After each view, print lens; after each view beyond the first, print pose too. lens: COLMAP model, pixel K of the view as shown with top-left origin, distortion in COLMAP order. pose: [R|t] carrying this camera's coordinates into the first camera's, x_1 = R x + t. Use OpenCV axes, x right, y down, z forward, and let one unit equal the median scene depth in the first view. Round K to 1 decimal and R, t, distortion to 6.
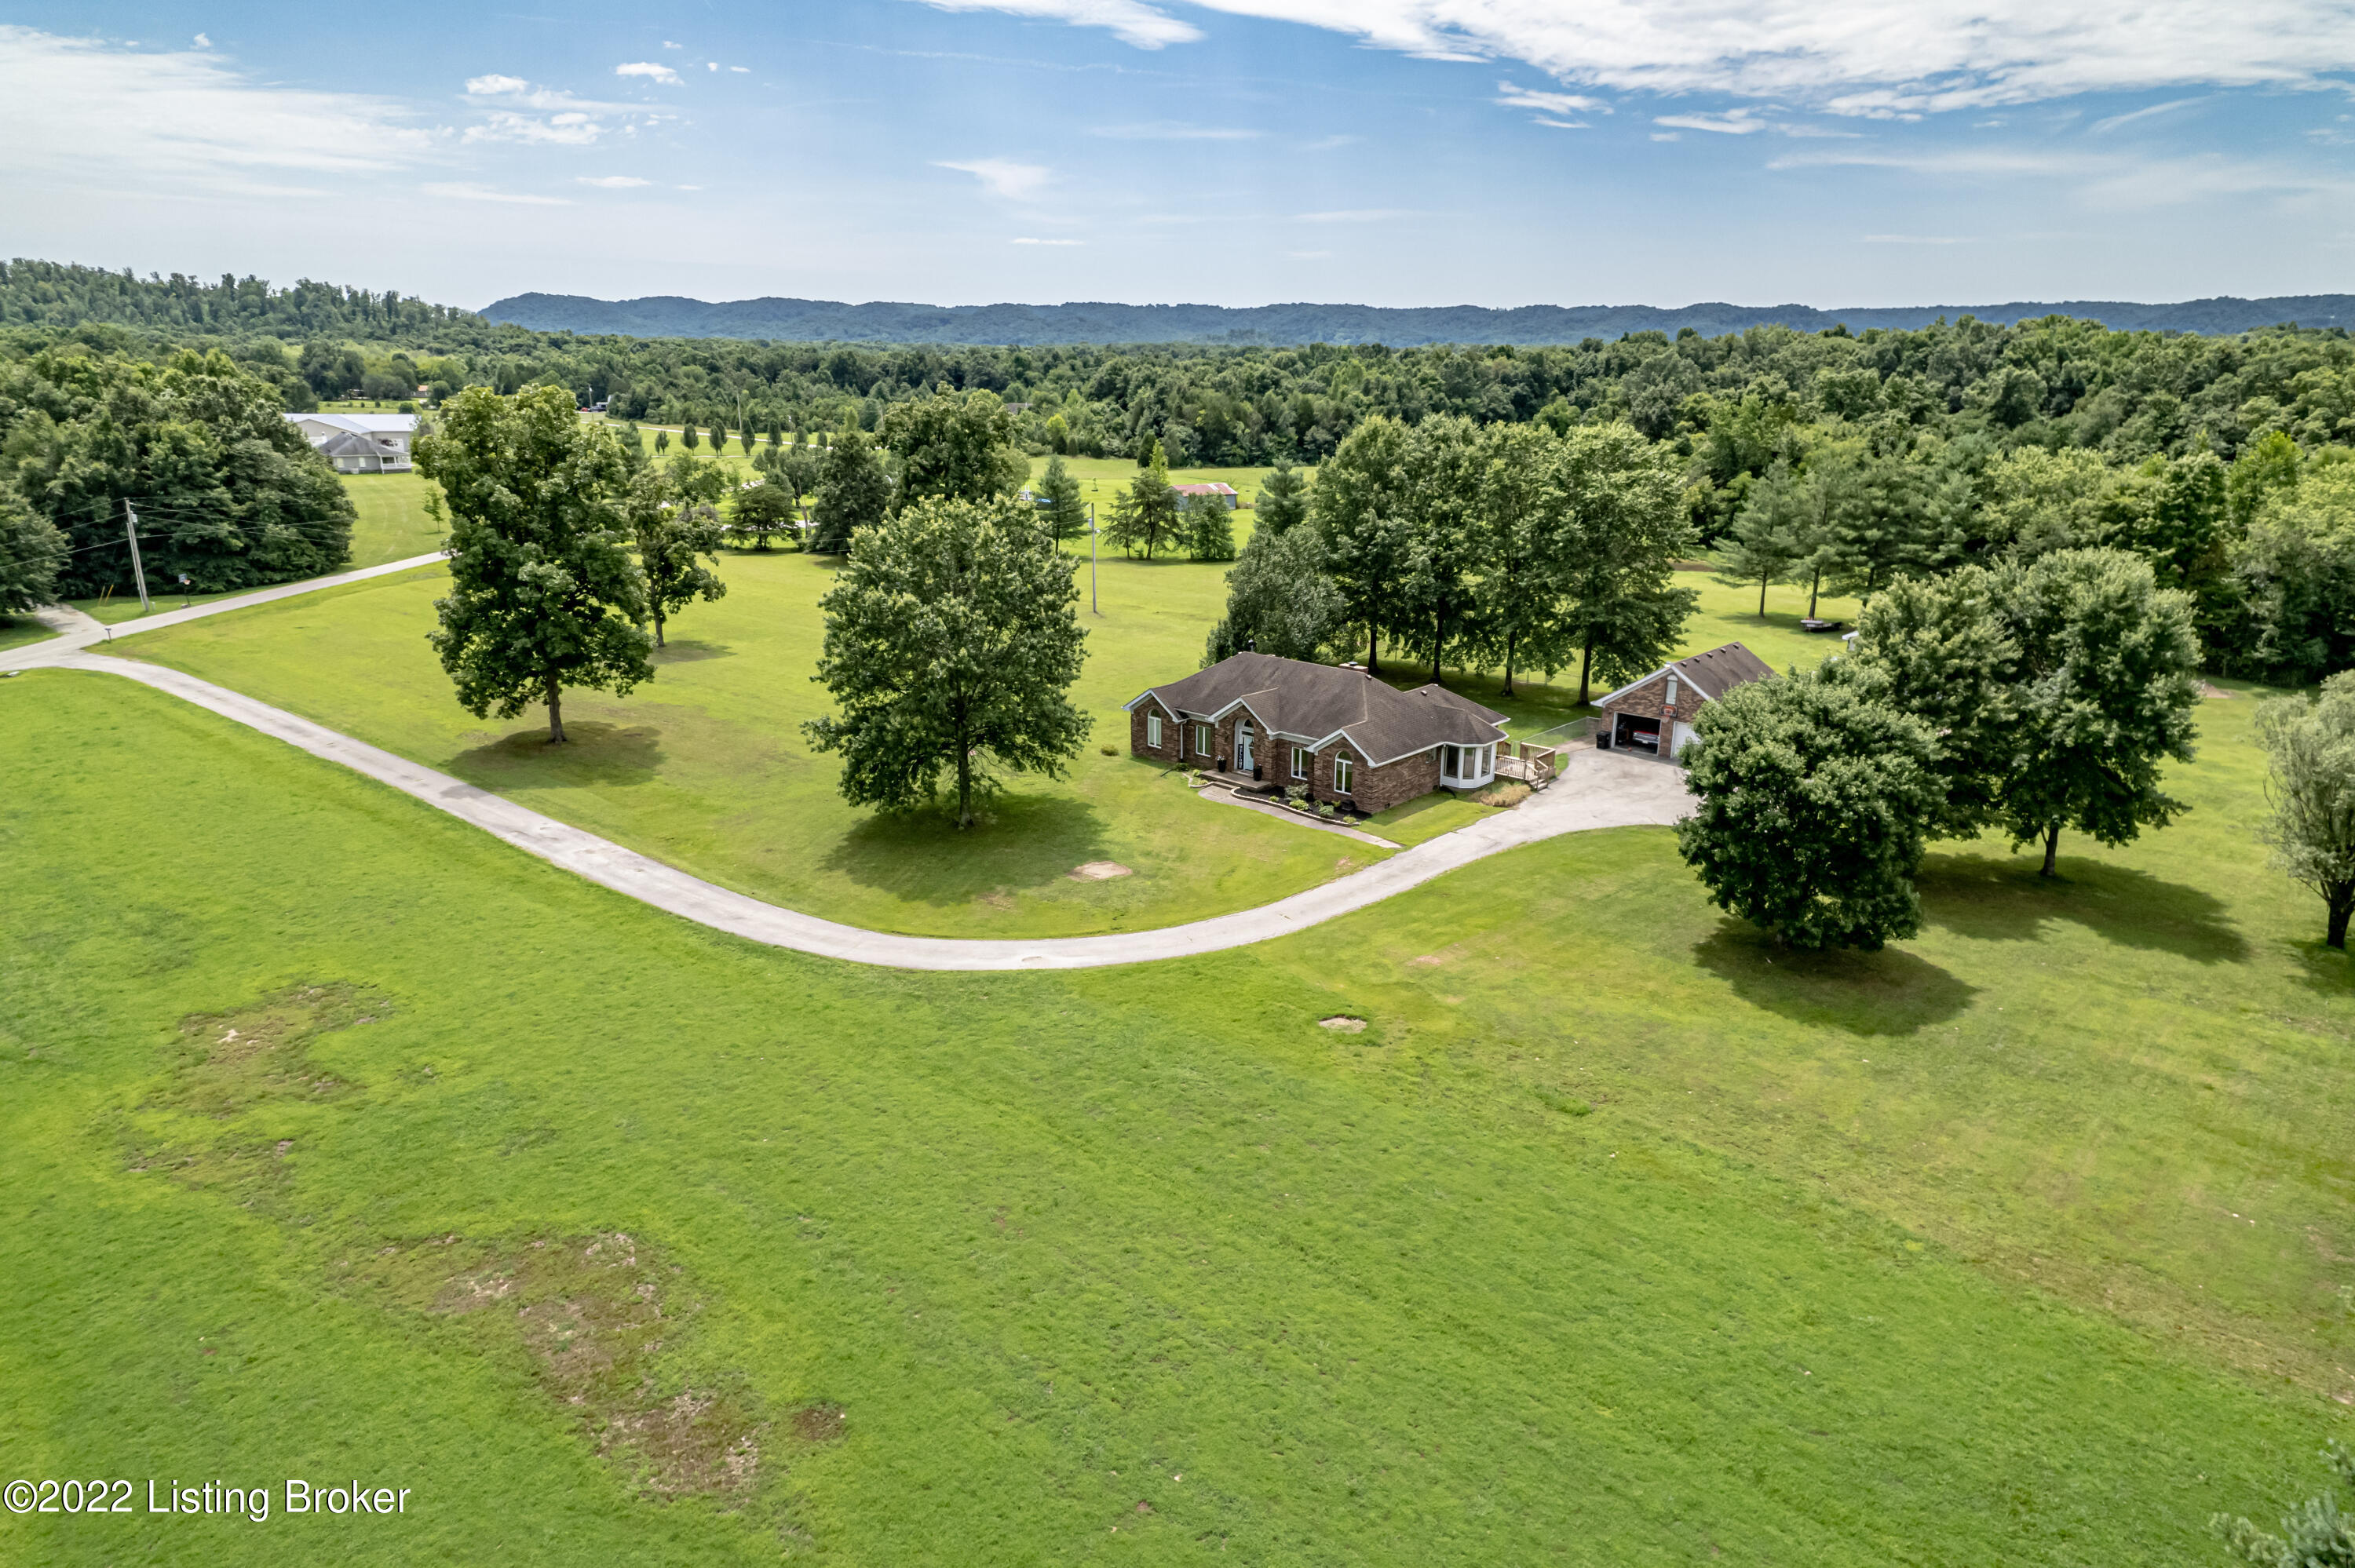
lens RADIAL K [[1449.4, 0, 1176.1], [0, 1449.4, 792.5], [0, 0, 1]] dist [0.102615, -0.071682]
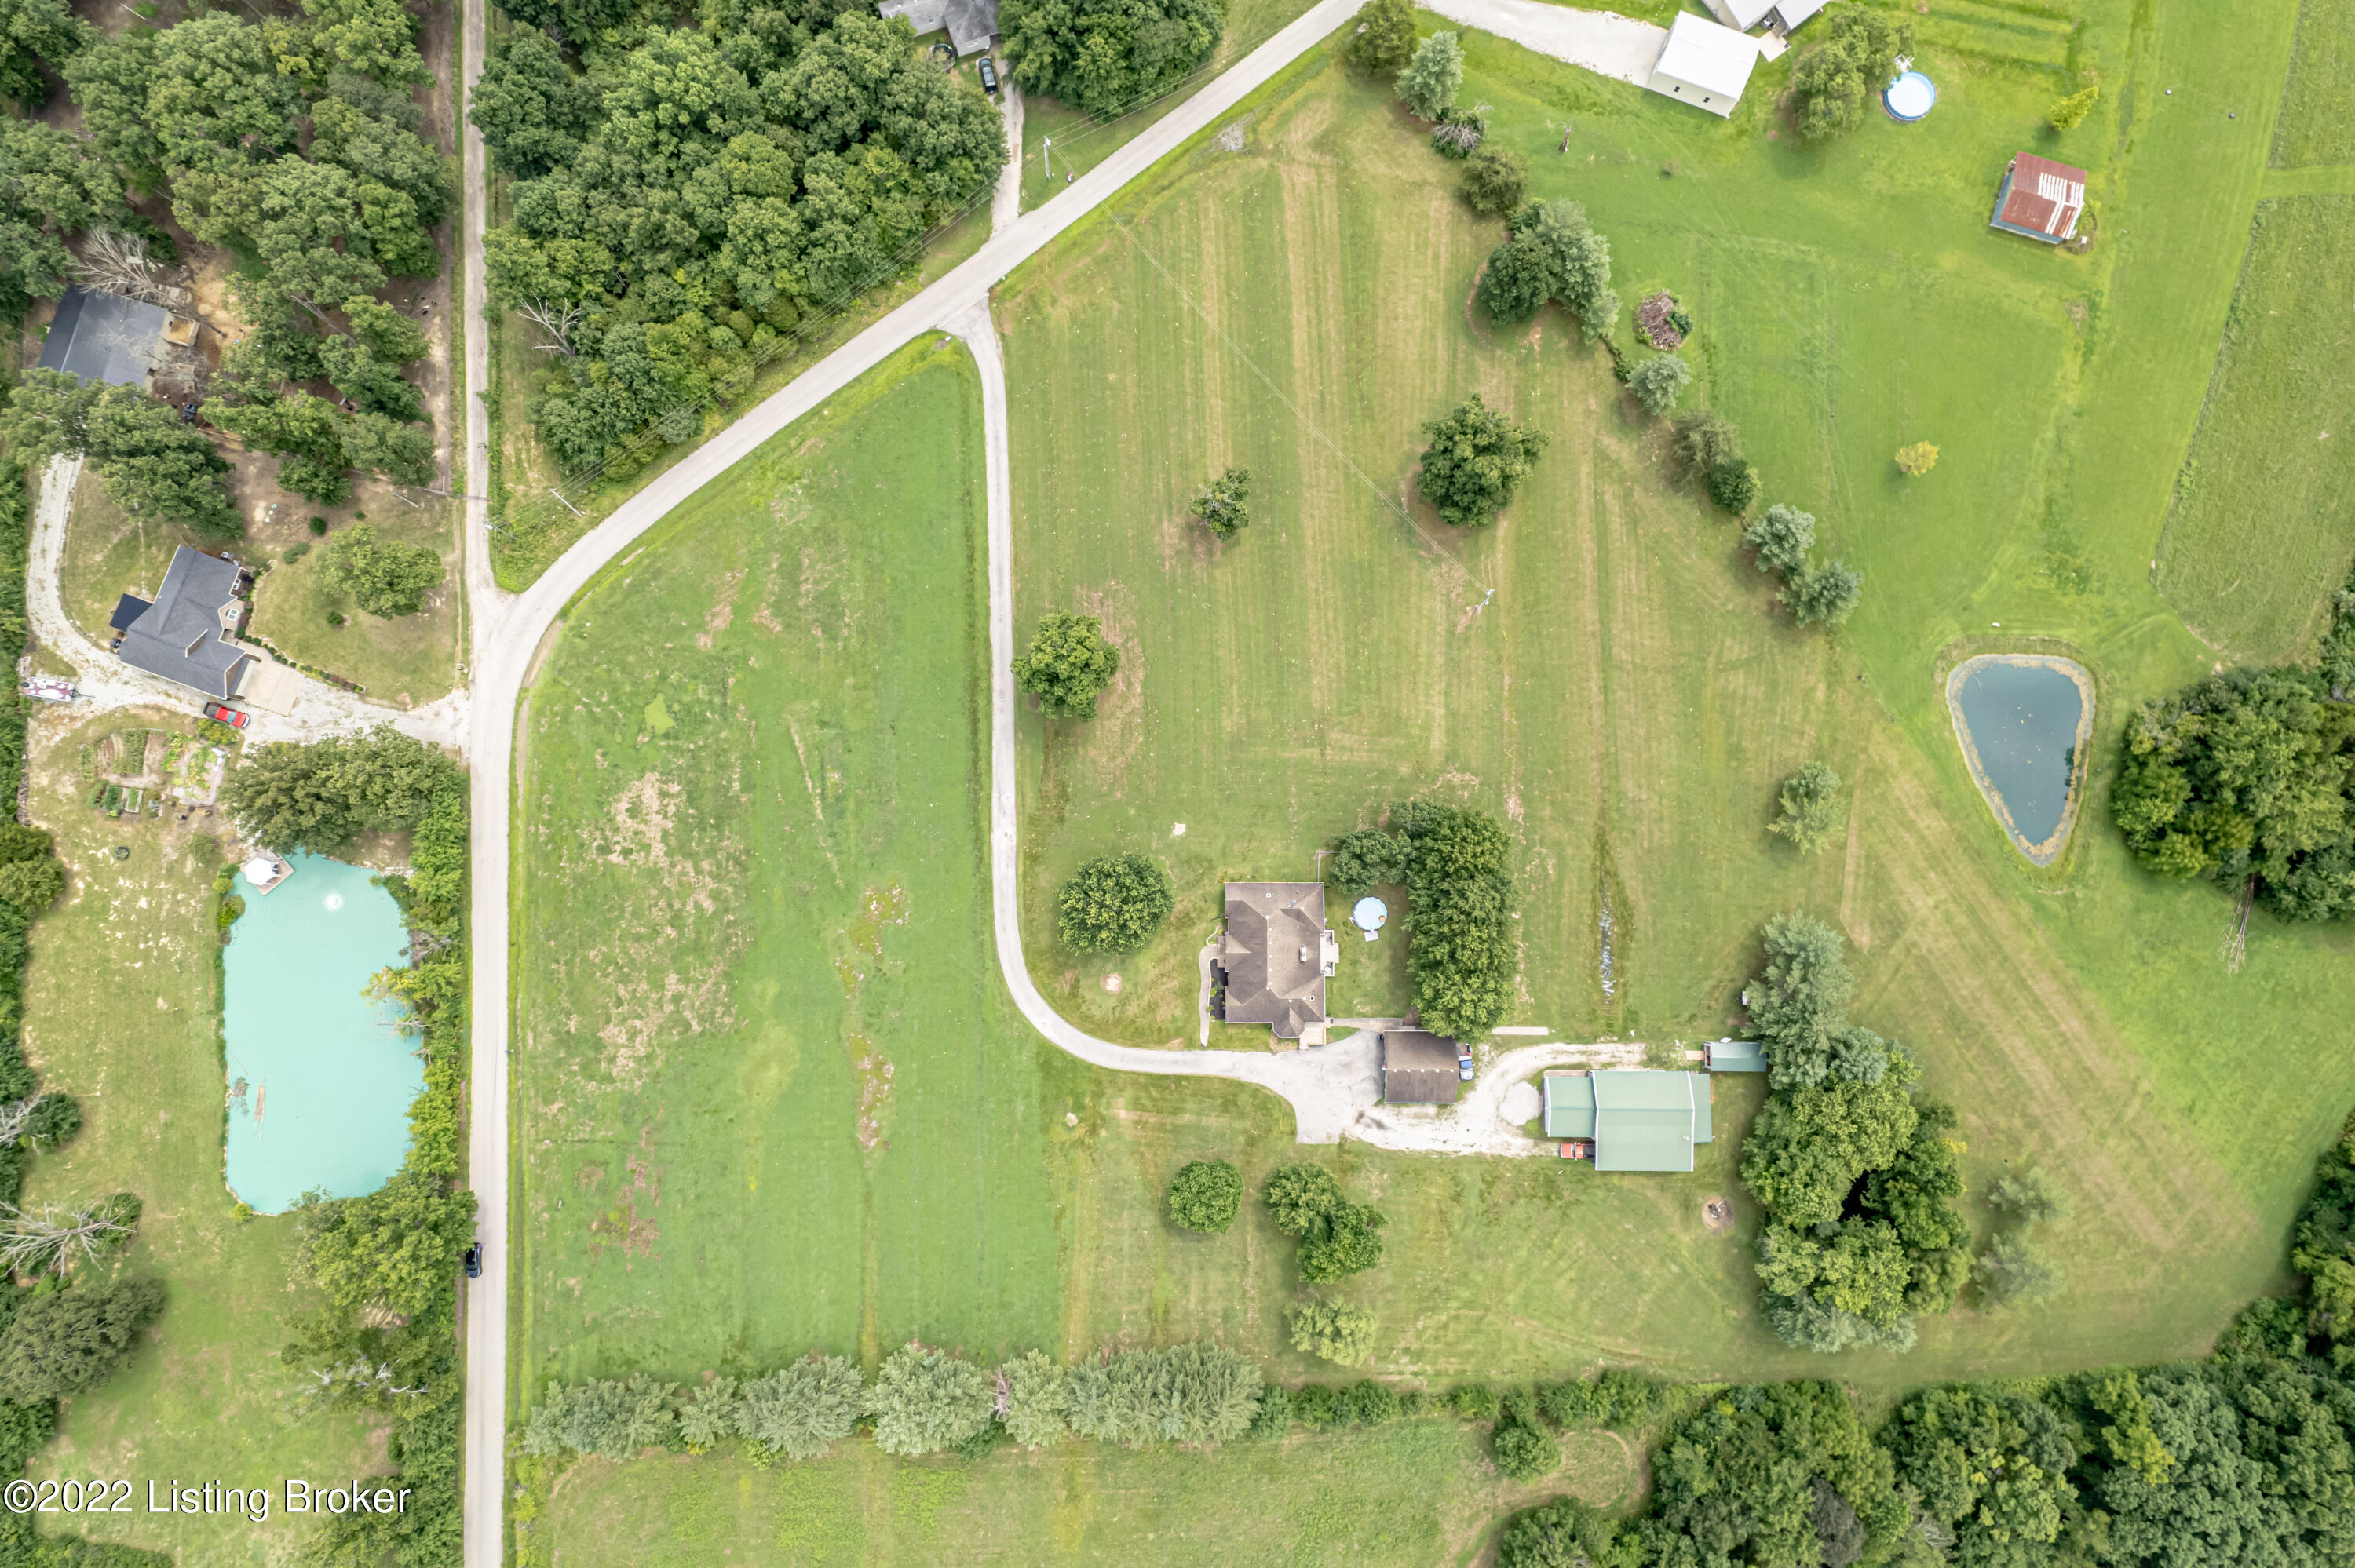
lens RADIAL K [[1449.4, 0, 1176.1], [0, 1449.4, 792.5], [0, 0, 1]] dist [0.102615, -0.071682]
pose [[0.673662, 0.736325, -0.063281, -0.042347], [-0.209352, 0.272250, 0.939176, -1.884632], [0.708767, -0.619440, 0.337556, 0.238627]]
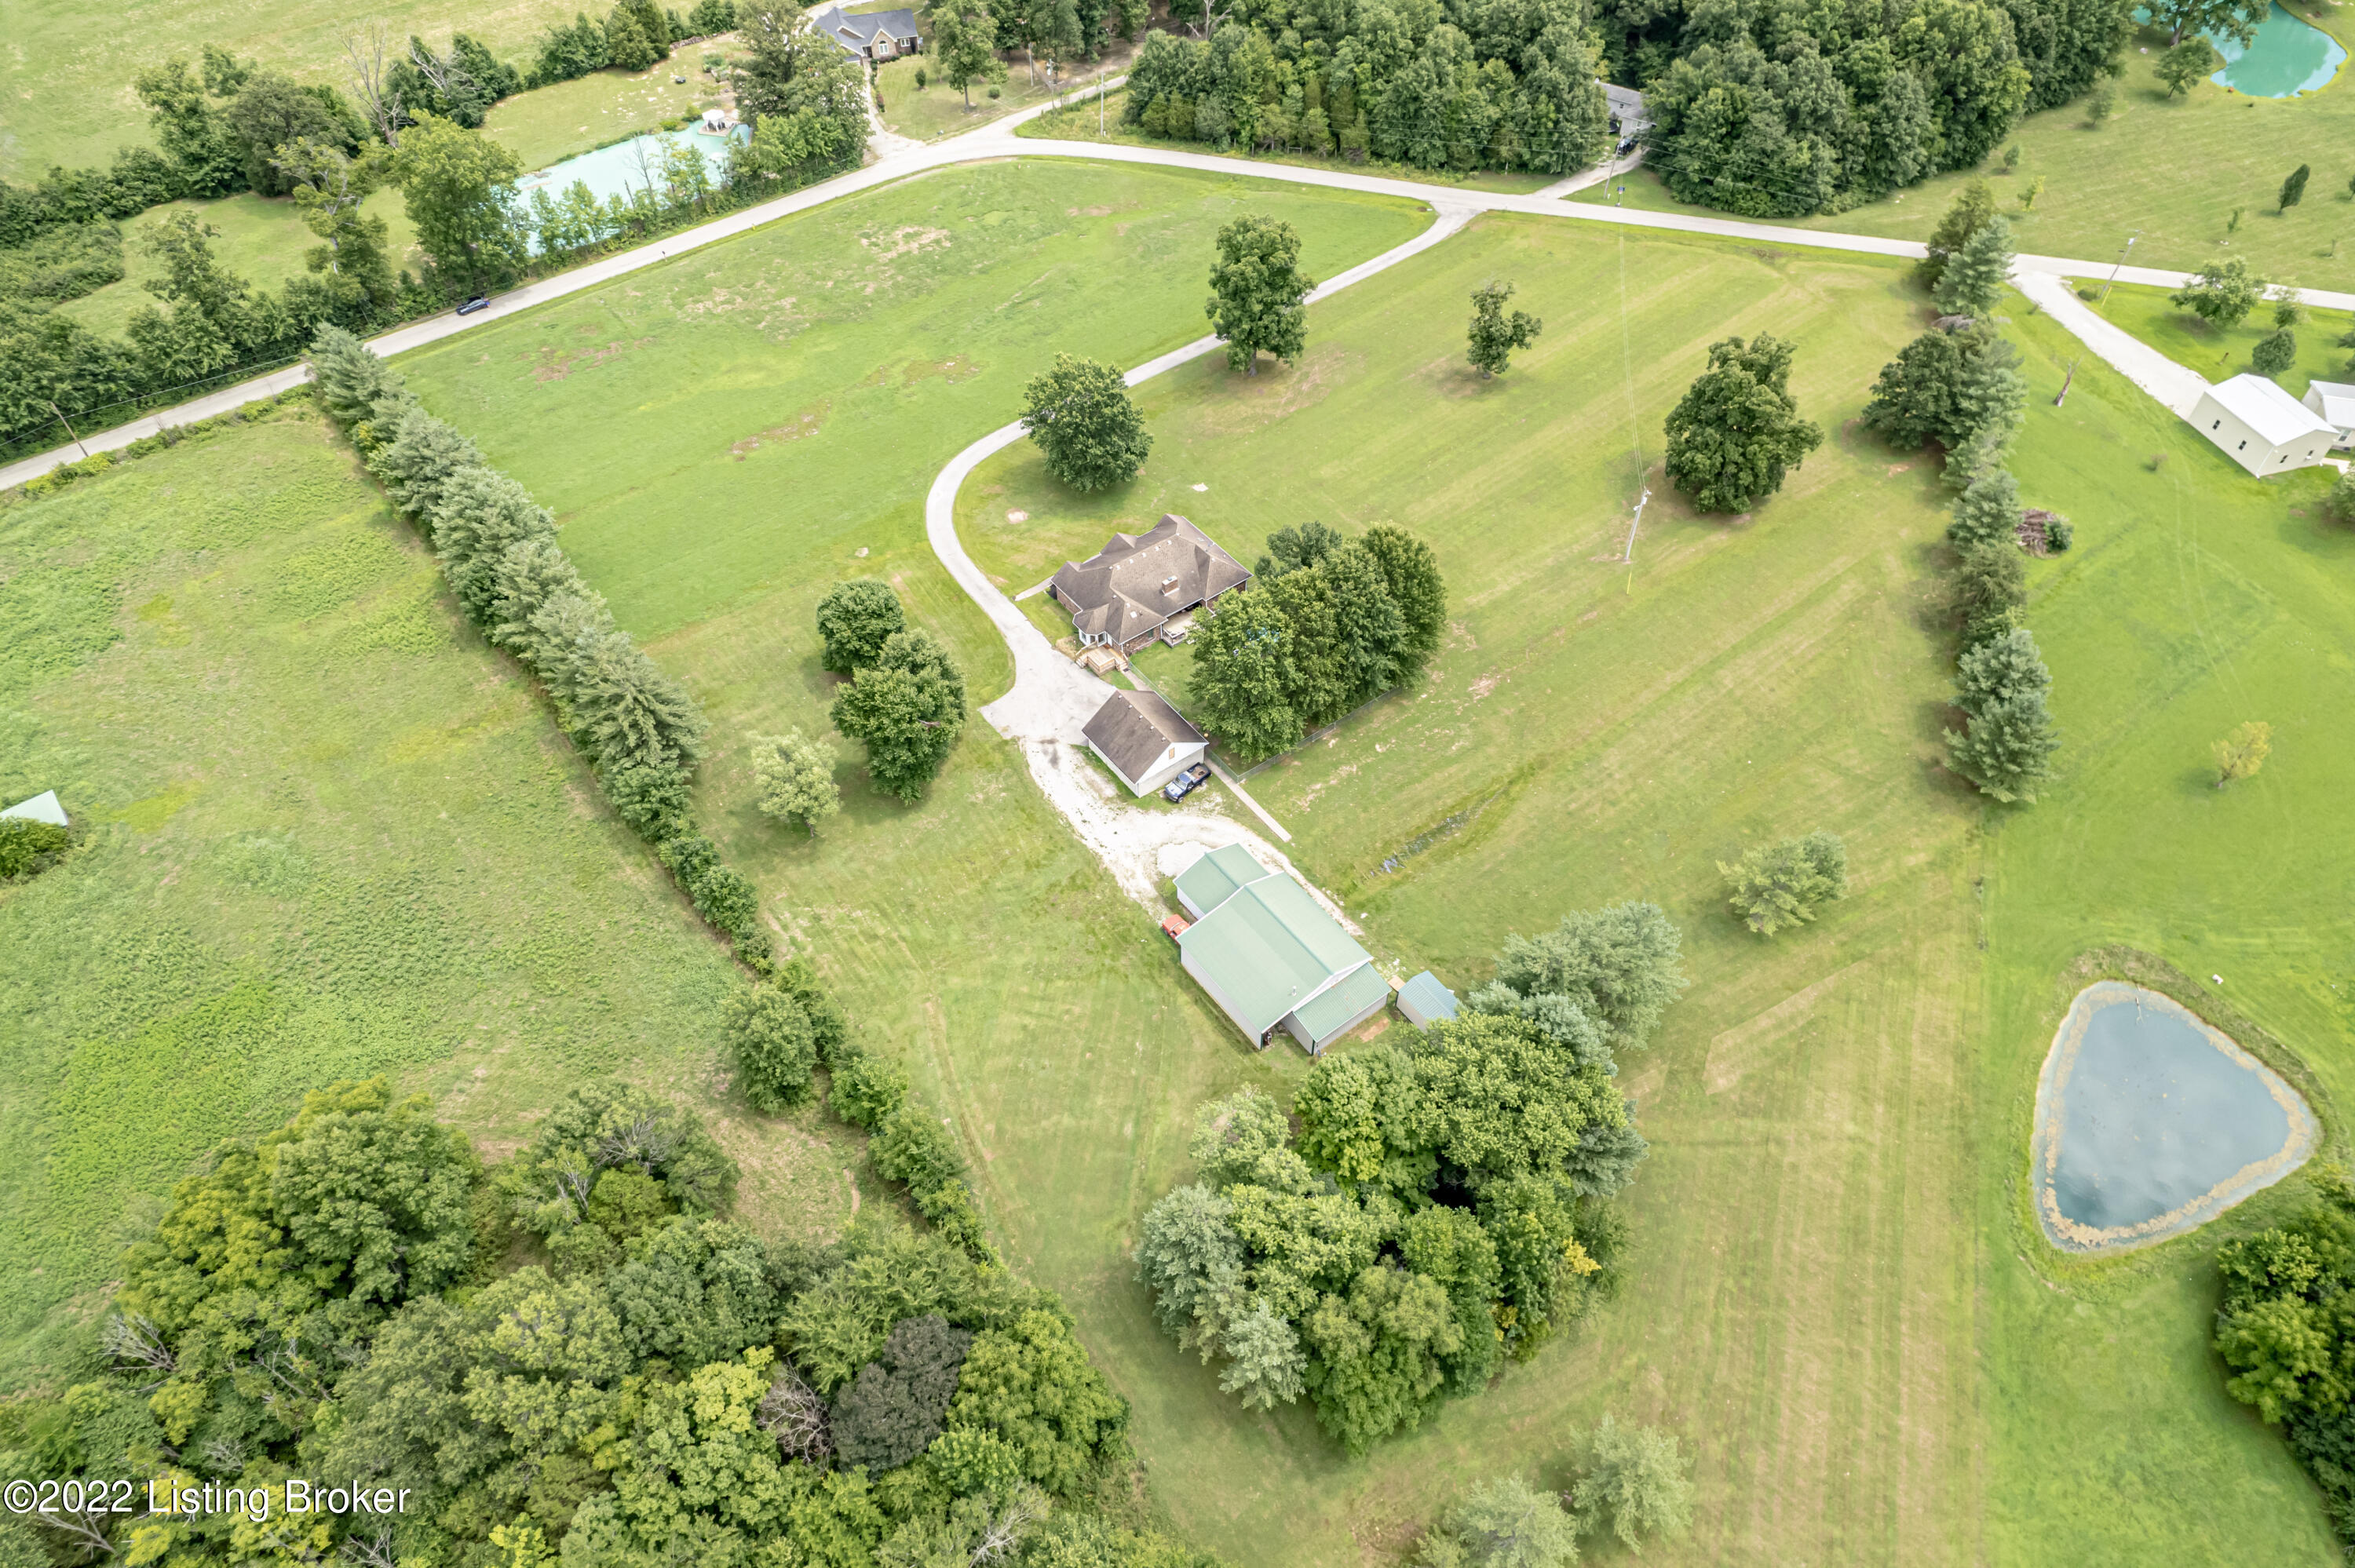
lens RADIAL K [[1449.4, 0, 1176.1], [0, 1449.4, 792.5], [0, 0, 1]] dist [0.102615, -0.071682]
pose [[-0.183926, 0.743115, -0.643390, 1.298313], [-0.271843, 0.590571, 0.759821, -1.145400], [0.944602, 0.314652, 0.093389, 0.799380]]
